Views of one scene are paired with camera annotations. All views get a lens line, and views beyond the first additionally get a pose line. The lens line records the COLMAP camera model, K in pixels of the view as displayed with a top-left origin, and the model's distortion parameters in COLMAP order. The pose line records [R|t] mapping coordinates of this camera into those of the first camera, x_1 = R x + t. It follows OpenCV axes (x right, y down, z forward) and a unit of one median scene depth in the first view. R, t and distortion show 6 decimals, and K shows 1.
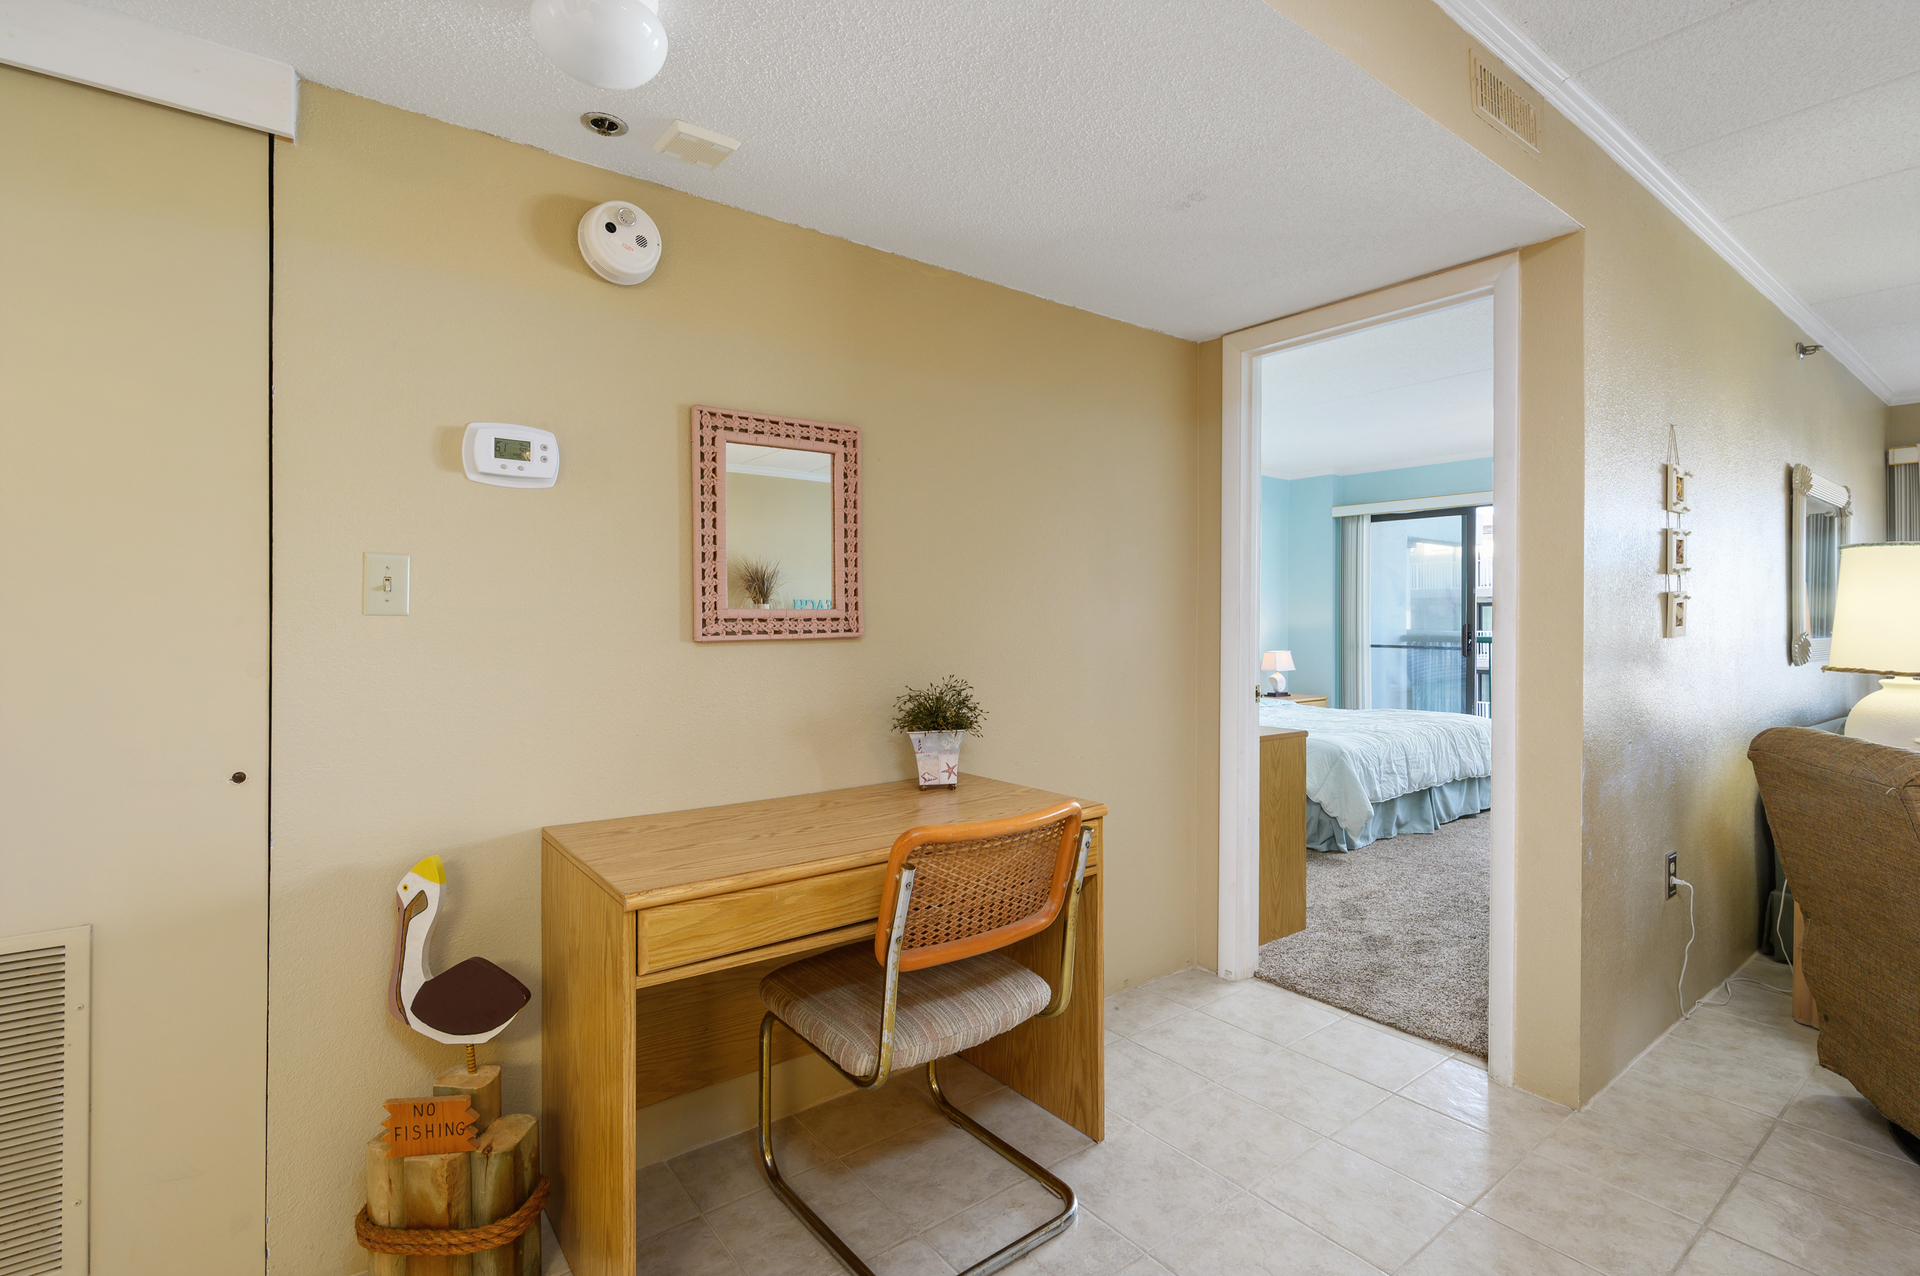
lens RADIAL K [[906.1, 0, 960.0], [0, 906.1, 638.0], [0, 0, 1]] dist [-0.002080, -0.000364]
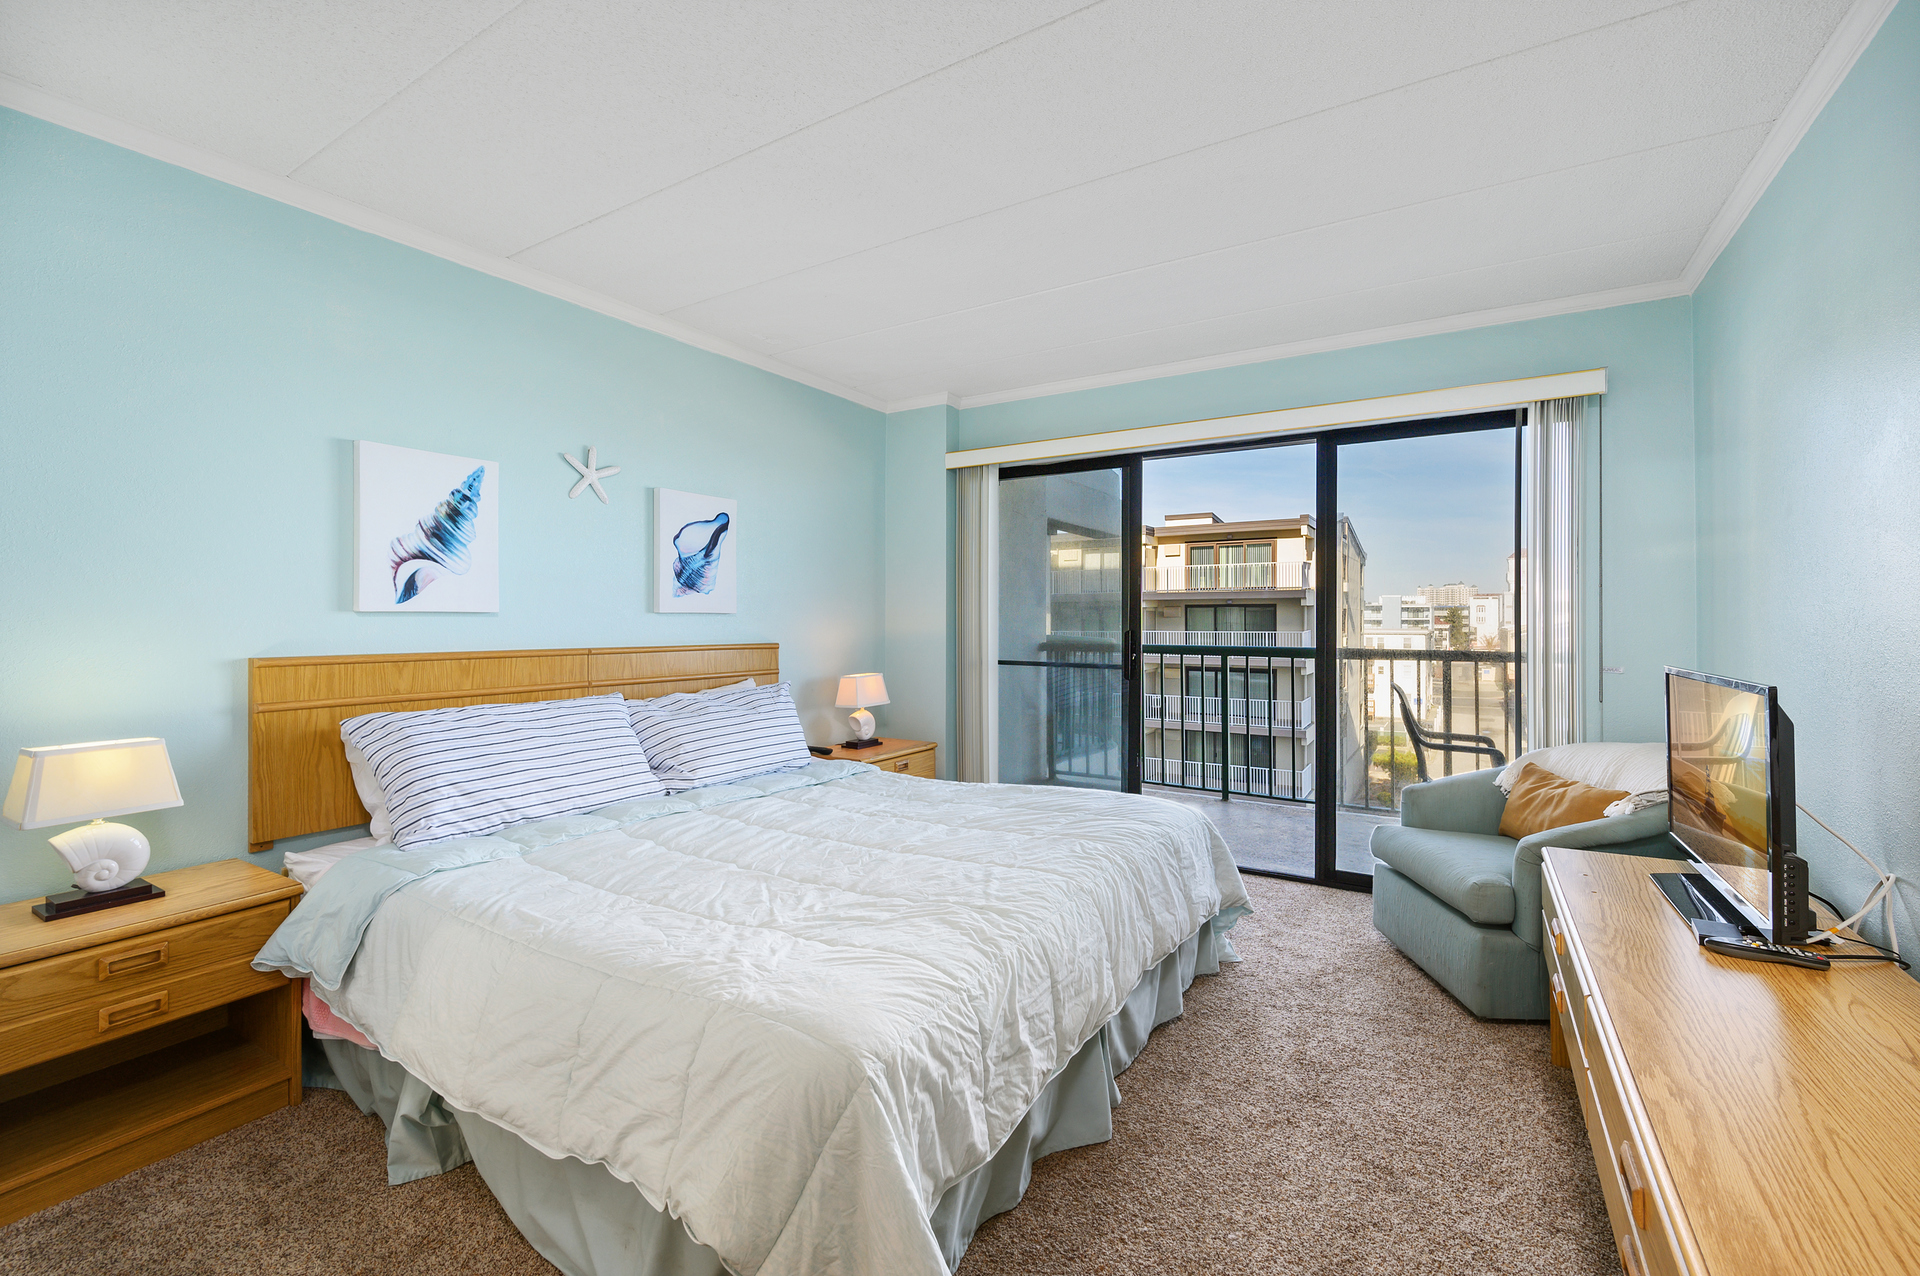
lens RADIAL K [[798.6, 0, 960.0], [0, 798.6, 638.0], [0, 0, 1]] dist [-0.015919, 0.000052]
pose [[0.938167, -0.001756, 0.346178, 0.223606], [0.002534, 0.999995, -0.001796, -0.009388], [-0.346173, 0.002562, 0.938167, 0.458739]]
